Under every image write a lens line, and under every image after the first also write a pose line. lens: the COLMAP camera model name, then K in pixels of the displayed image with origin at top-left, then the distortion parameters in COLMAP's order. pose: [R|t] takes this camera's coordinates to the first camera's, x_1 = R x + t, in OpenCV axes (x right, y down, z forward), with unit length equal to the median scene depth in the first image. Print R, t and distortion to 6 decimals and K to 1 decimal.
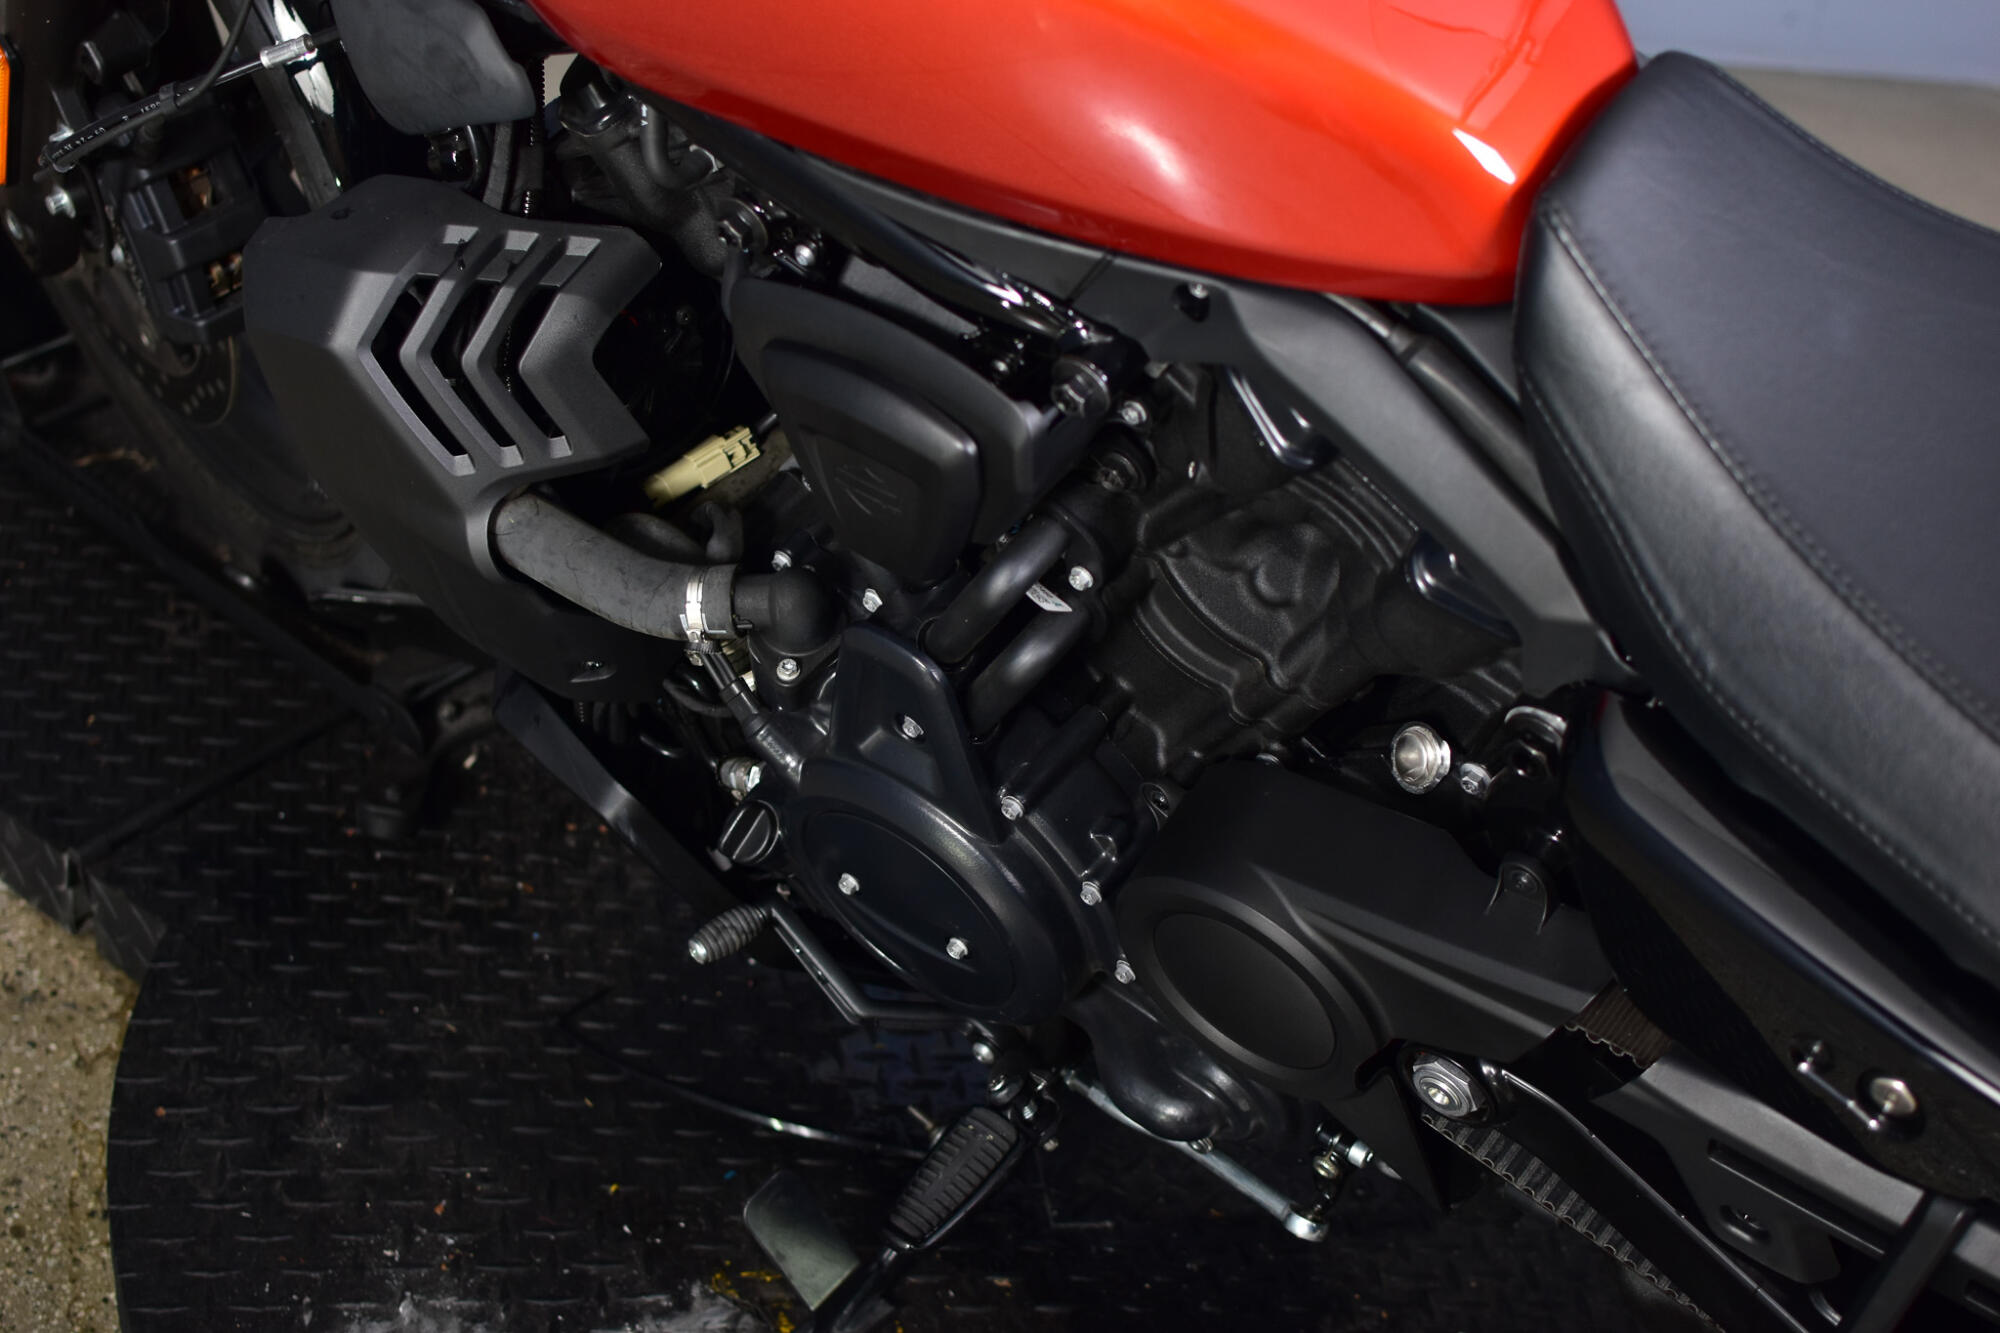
lens RADIAL K [[3065.8, 0, 1000.0], [0, 3065.8, 666.5], [0, 0, 1]] dist [-0.175938, 0.063878]
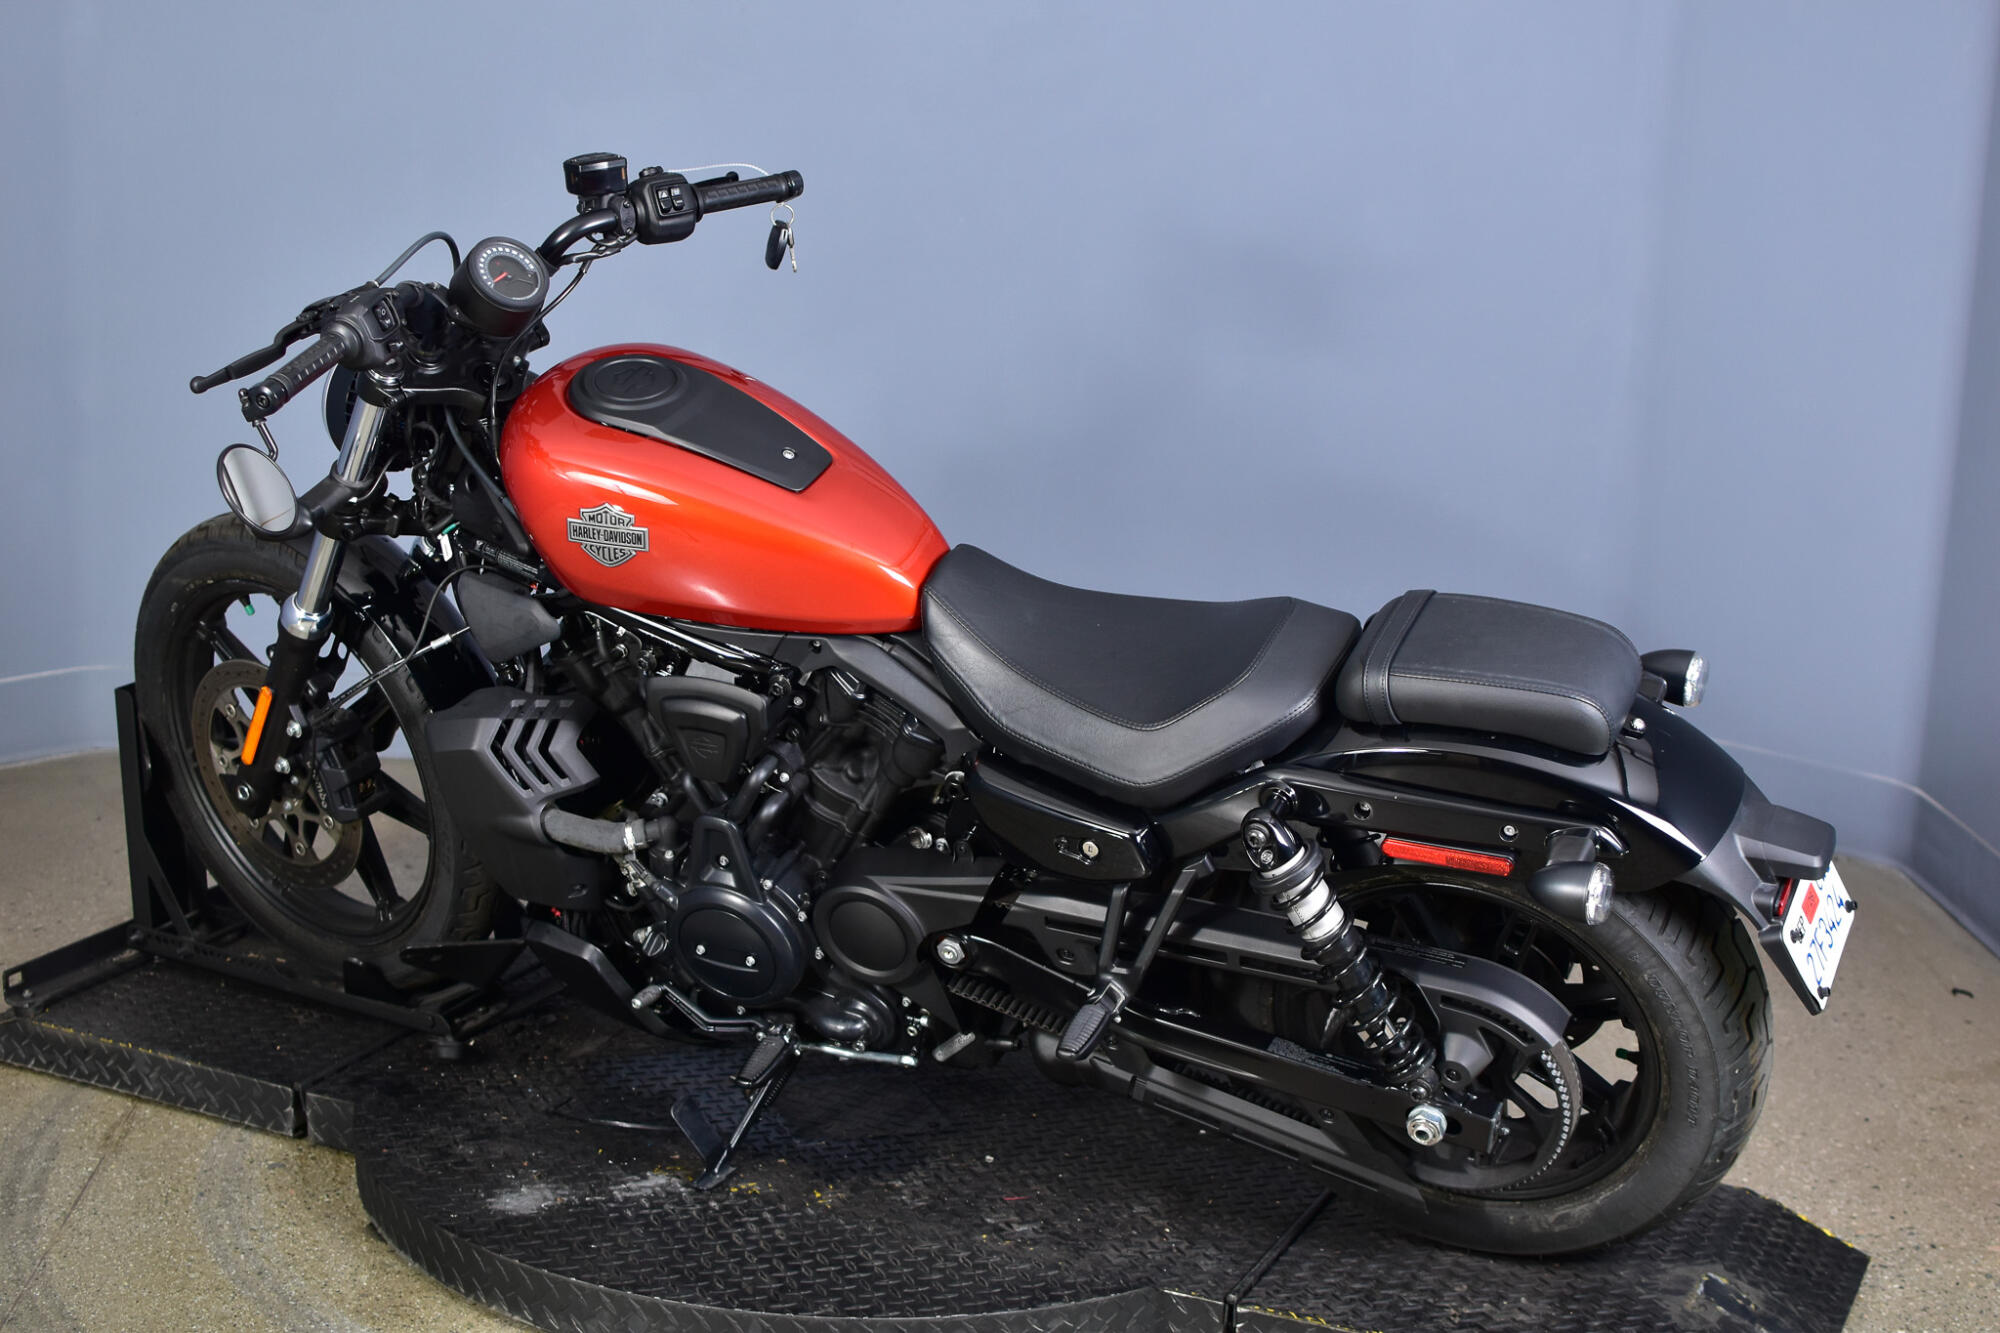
lens RADIAL K [[3065.8, 0, 1000.0], [0, 3065.8, 666.5], [0, 0, 1]] dist [-0.175938, 0.063878]
pose [[0.973824, -0.116646, 0.195089, -0.284927], [0.174422, 0.933830, -0.312312, 0.709308], [-0.145750, 0.338164, 0.929732, -1.470394]]
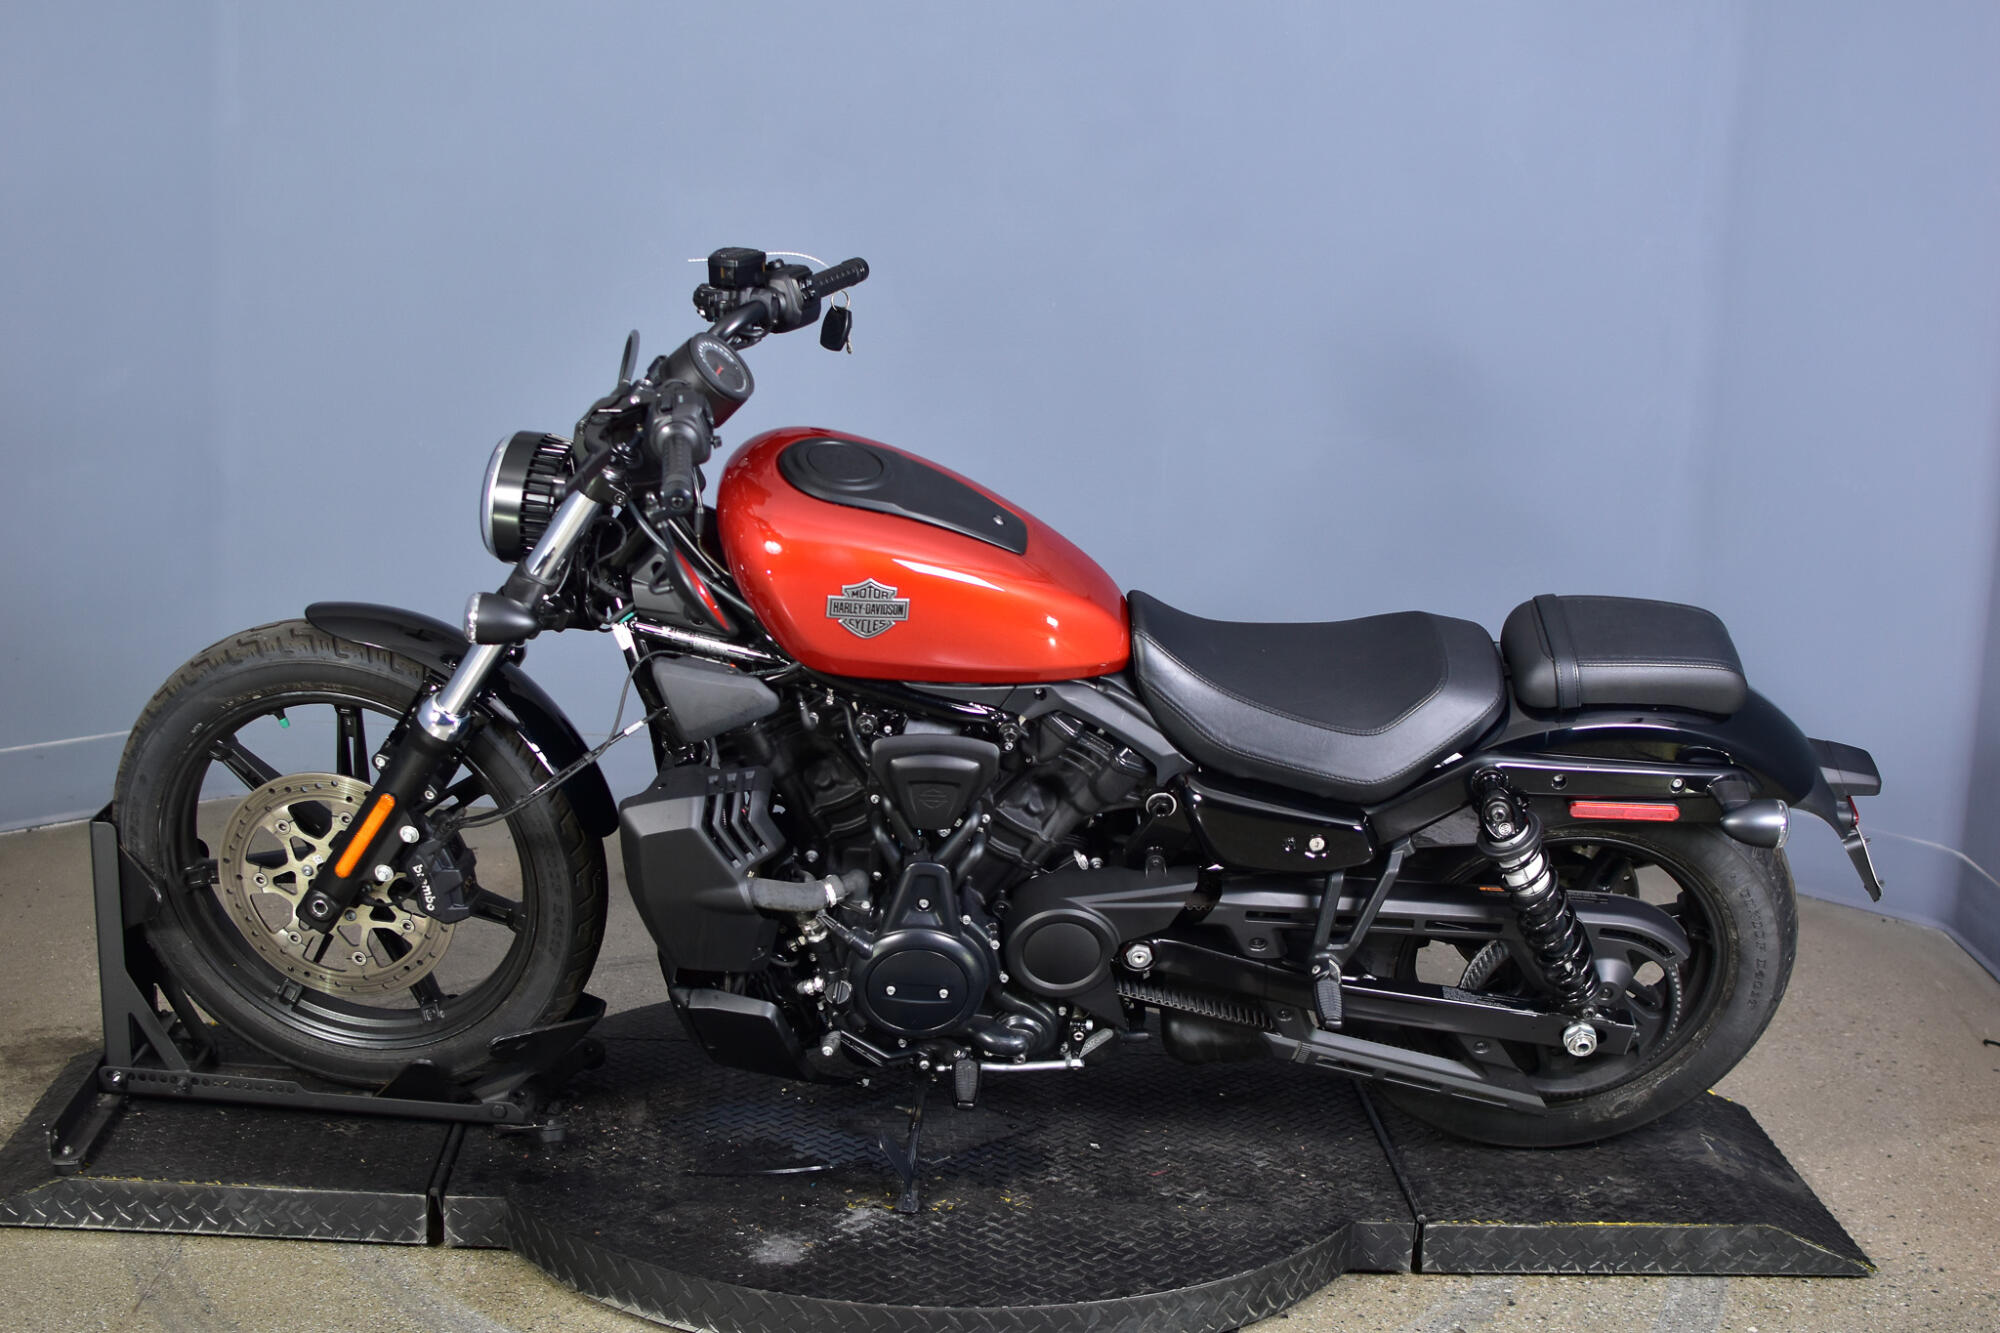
lens RADIAL K [[3065.8, 0, 1000.0], [0, 3065.8, 666.5], [0, 0, 1]] dist [-0.175938, 0.063878]
pose [[0.773049, -0.202547, 0.601141, -1.591261], [0.383569, 0.904038, -0.188654, 0.373498], [-0.505243, 0.376418, 0.776556, -1.252454]]
